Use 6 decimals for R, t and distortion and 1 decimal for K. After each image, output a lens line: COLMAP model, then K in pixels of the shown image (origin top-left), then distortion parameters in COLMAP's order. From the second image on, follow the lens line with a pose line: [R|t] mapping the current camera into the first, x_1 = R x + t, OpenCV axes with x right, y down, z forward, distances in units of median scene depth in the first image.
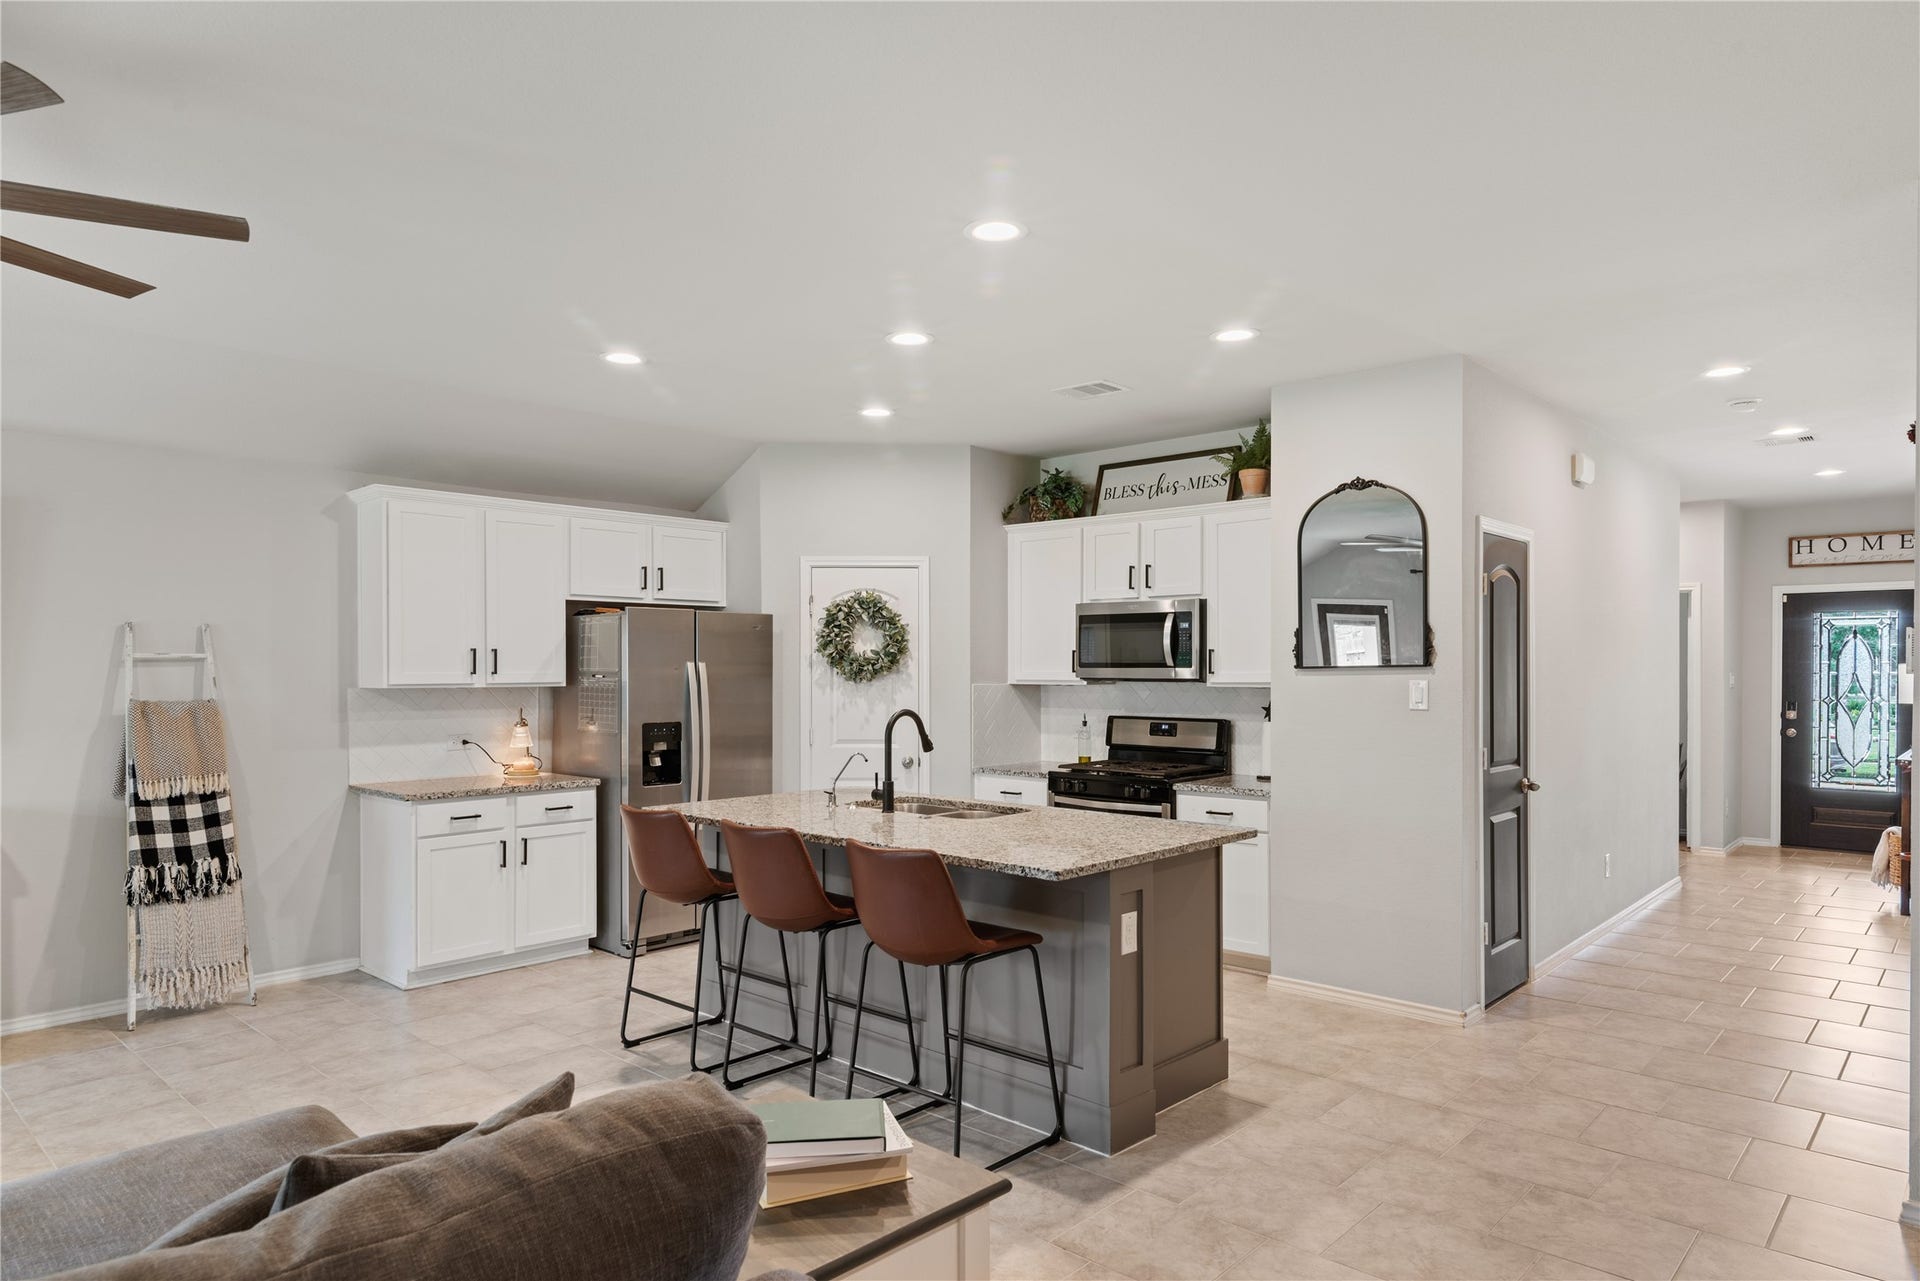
lens RADIAL K [[1181.7, 0, 965.0], [0, 1181.7, 657.3], [0, 0, 1]] dist [0.010375, 0.000774]
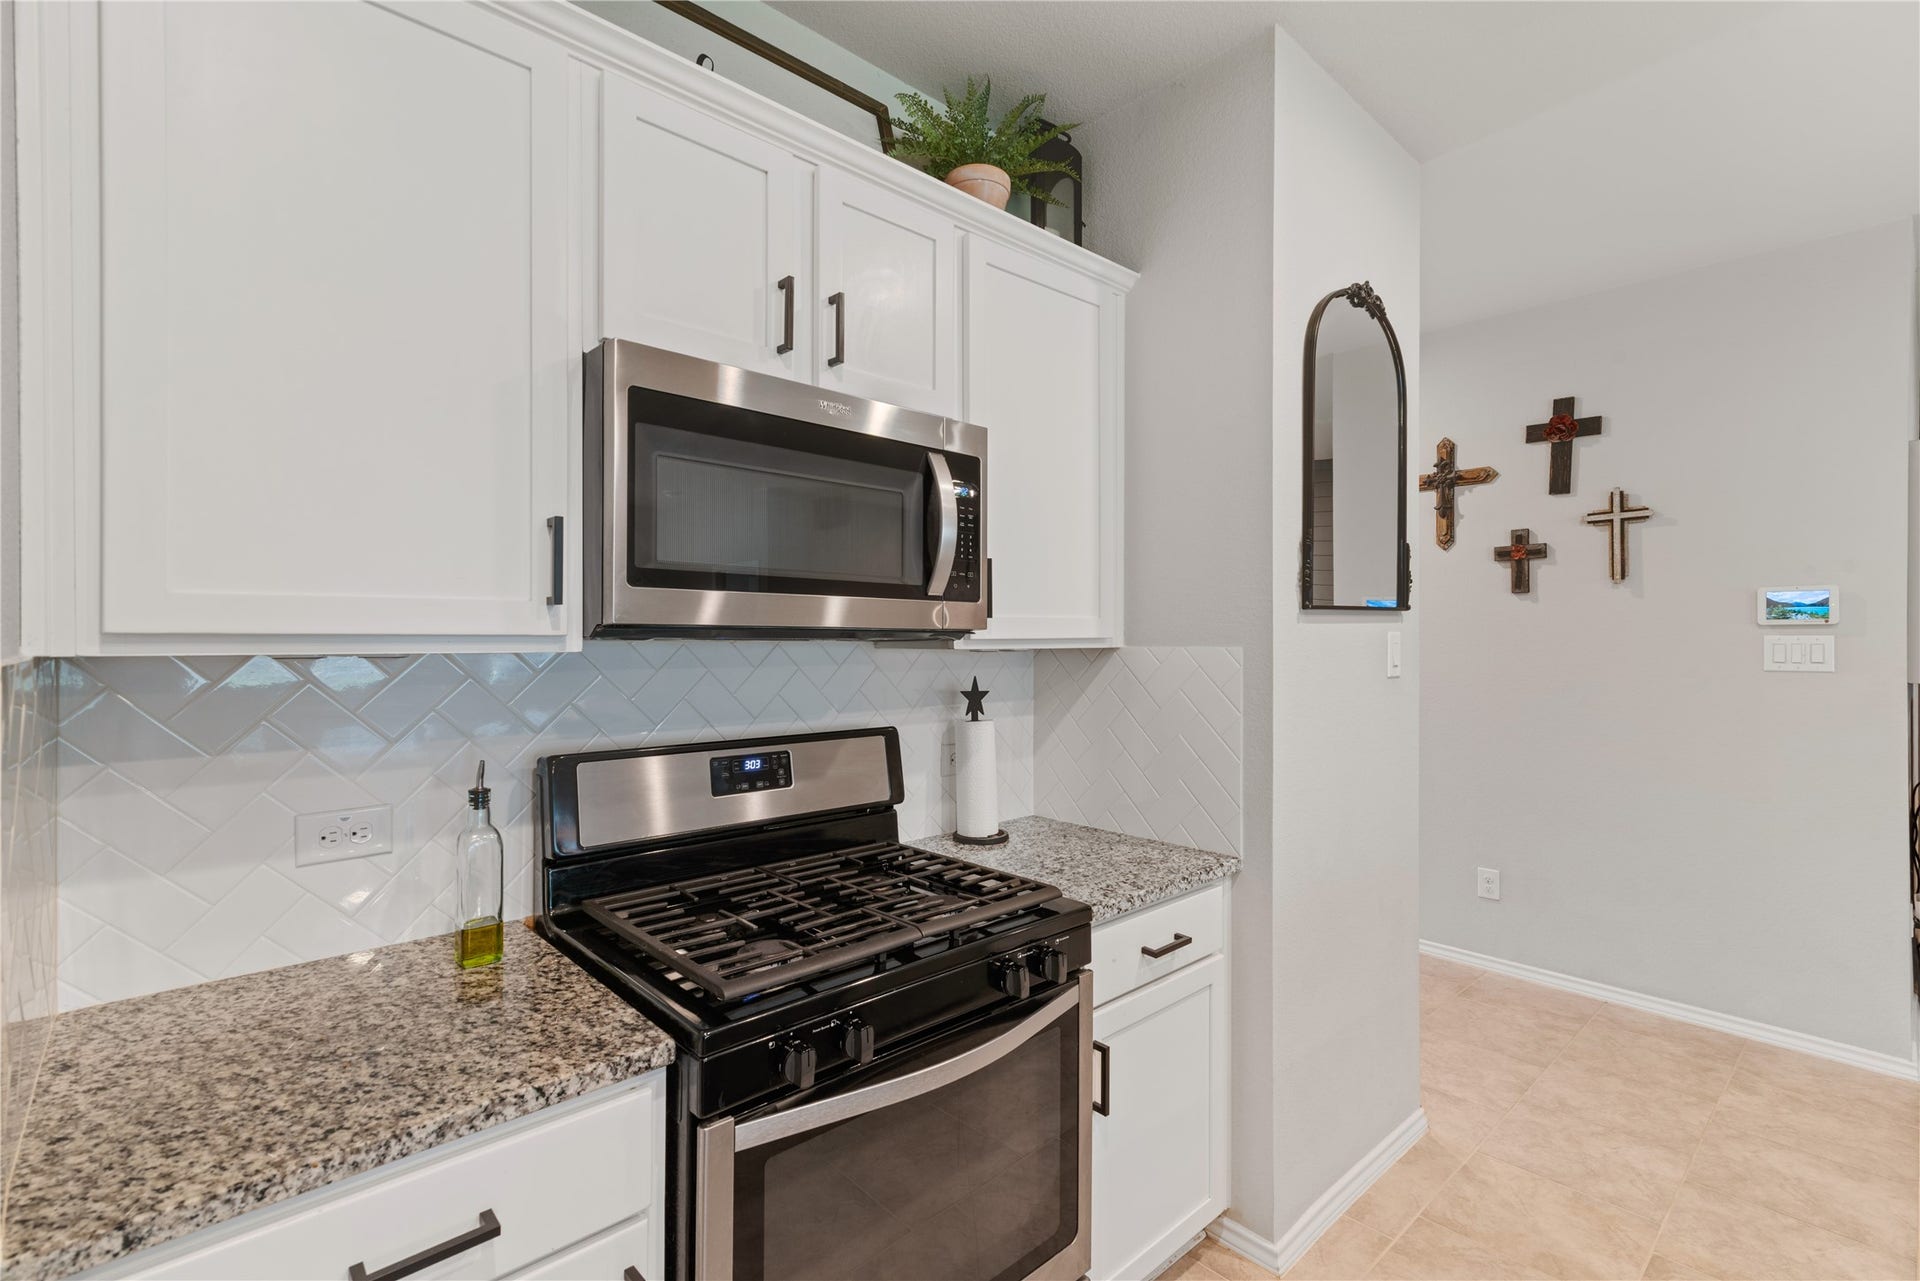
lens RADIAL K [[874.2, 0, 958.2], [0, 874.2, 641.1], [0, 0, 1]] dist [0.011446, -0.000390]
pose [[0.096960, -0.001493, 0.995287, -0.050013], [-0.007388, 0.999970, 0.002219, 0.011291], [-0.995261, -0.007568, 0.096946, 0.508353]]
